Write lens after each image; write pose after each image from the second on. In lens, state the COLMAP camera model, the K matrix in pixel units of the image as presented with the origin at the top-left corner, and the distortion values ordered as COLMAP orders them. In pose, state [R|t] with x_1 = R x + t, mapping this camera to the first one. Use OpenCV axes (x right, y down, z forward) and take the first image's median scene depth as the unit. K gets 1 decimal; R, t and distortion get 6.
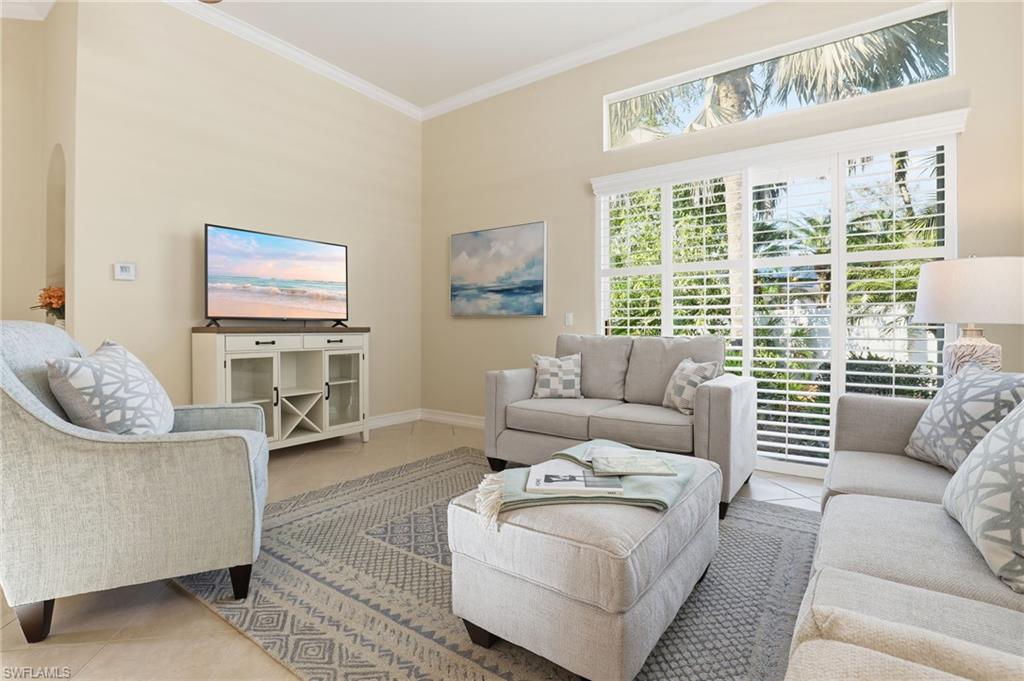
lens RADIAL K [[485.7, 0, 509.6], [0, 485.7, 326.5], [0, 0, 1]] dist [-0.030342, 0.001381]
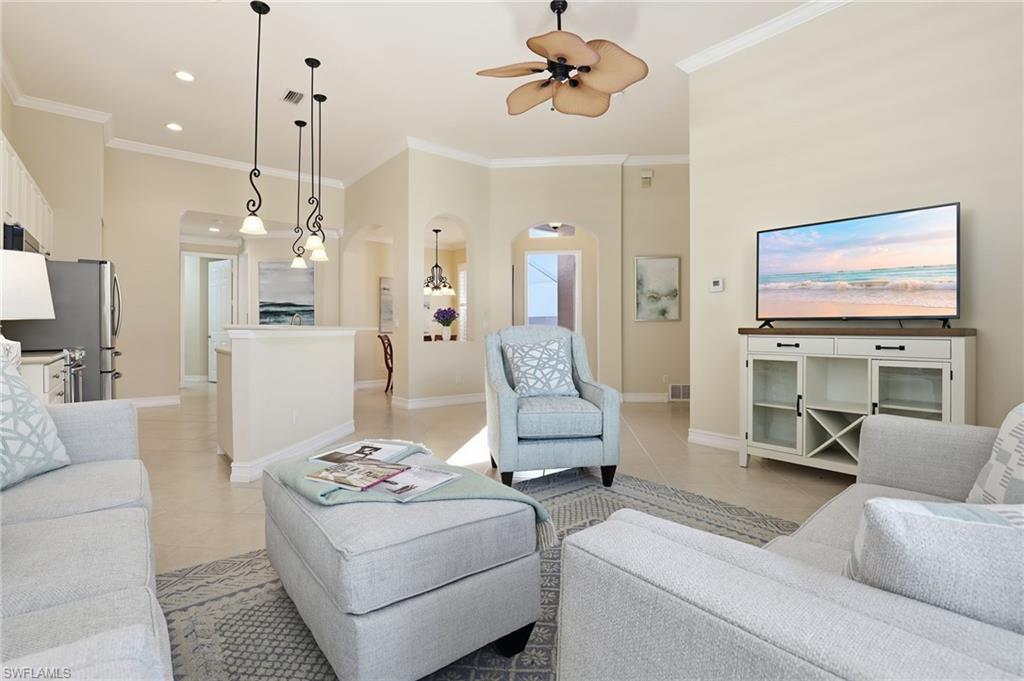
lens RADIAL K [[479.0, 0, 515.5], [0, 479.0, 330.5], [0, 0, 1]] dist [-0.031651, 0.000926]
pose [[-0.254566, 0.001951, -0.967053, 0.505514], [0.000467, 0.999998, 0.001894, 0.003427], [0.967055, 0.000030, -0.254567, 0.719936]]
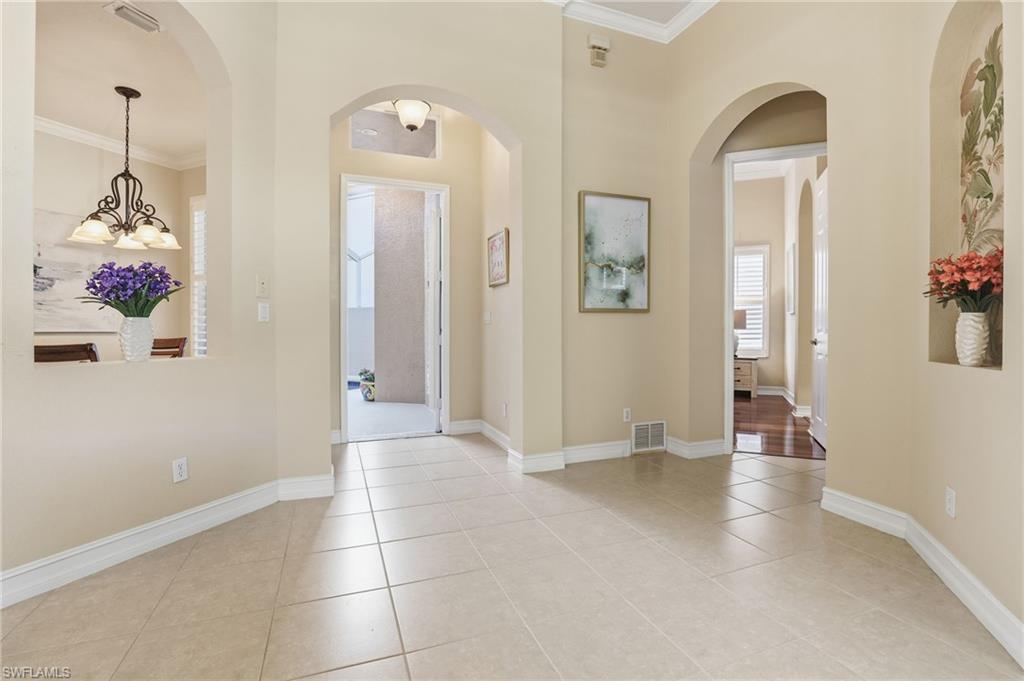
lens RADIAL K [[471.8, 0, 516.9], [0, 471.8, 335.4], [0, 0, 1]] dist [-0.026268, 0.000053]
pose [[0.216022, 0.019546, -0.976193, -0.514681], [-0.002444, 0.999807, 0.019478, 0.001735], [0.976386, -0.001822, 0.216028, 0.345547]]
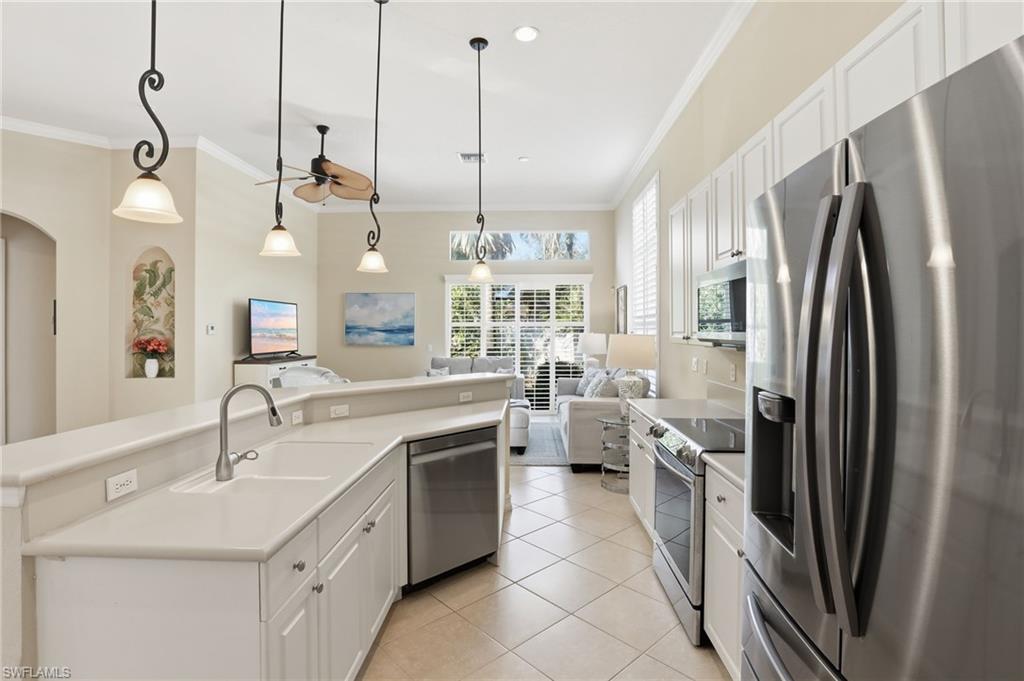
lens RADIAL K [[485.7, 0, 509.6], [0, 485.7, 326.5], [0, 0, 1]] dist [-0.030342, 0.001381]
pose [[0.838719, 0.001782, 0.544562, -0.778219], [0.001760, 0.999981, -0.005984, -0.104330], [-0.544562, 0.005977, 0.838699, -0.885596]]
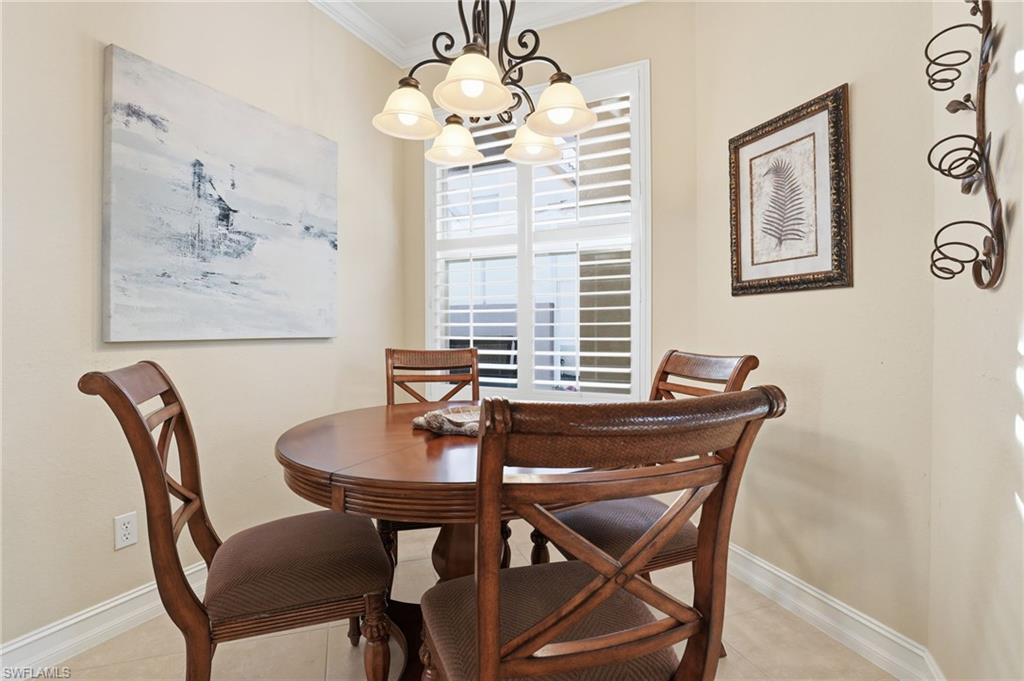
lens RADIAL K [[485.7, 0, 509.6], [0, 485.7, 326.5], [0, 0, 1]] dist [-0.030342, 0.001381]
pose [[0.162830, 0.006908, -0.986630, -1.171814], [0.004002, 0.999963, 0.007662, -0.000224], [0.986646, -0.005197, 0.162796, -0.265173]]
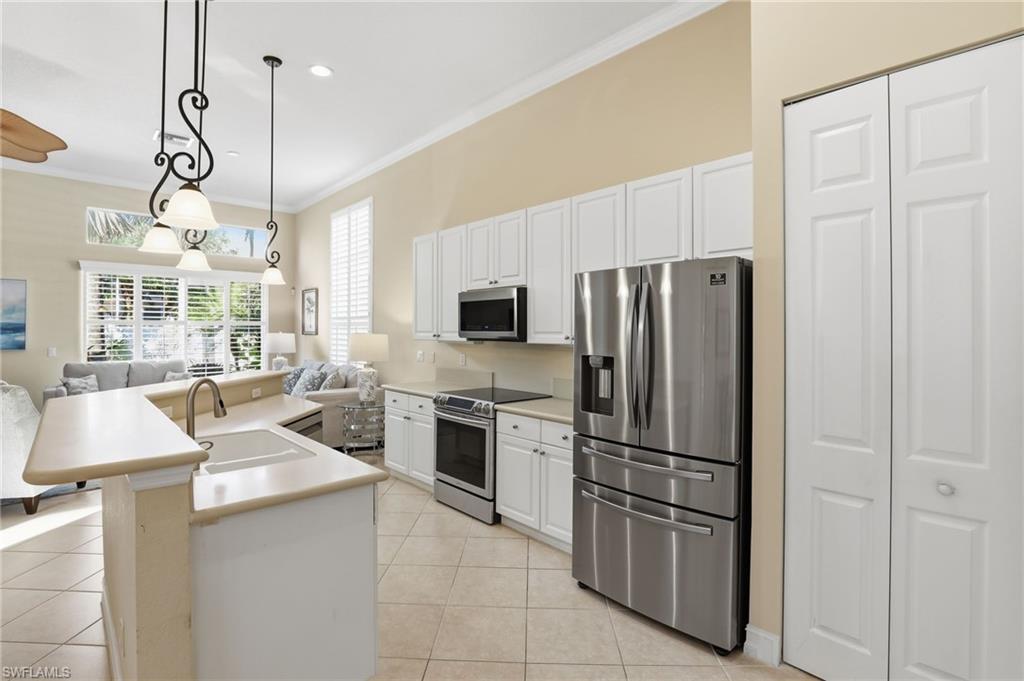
lens RADIAL K [[485.7, 0, 509.6], [0, 485.7, 326.5], [0, 0, 1]] dist [-0.030342, 0.001381]
pose [[0.204477, 0.005806, 0.978854, -1.196837], [-0.001751, 0.999983, -0.005566, -0.104573], [-0.978870, -0.000576, 0.204484, -0.752448]]
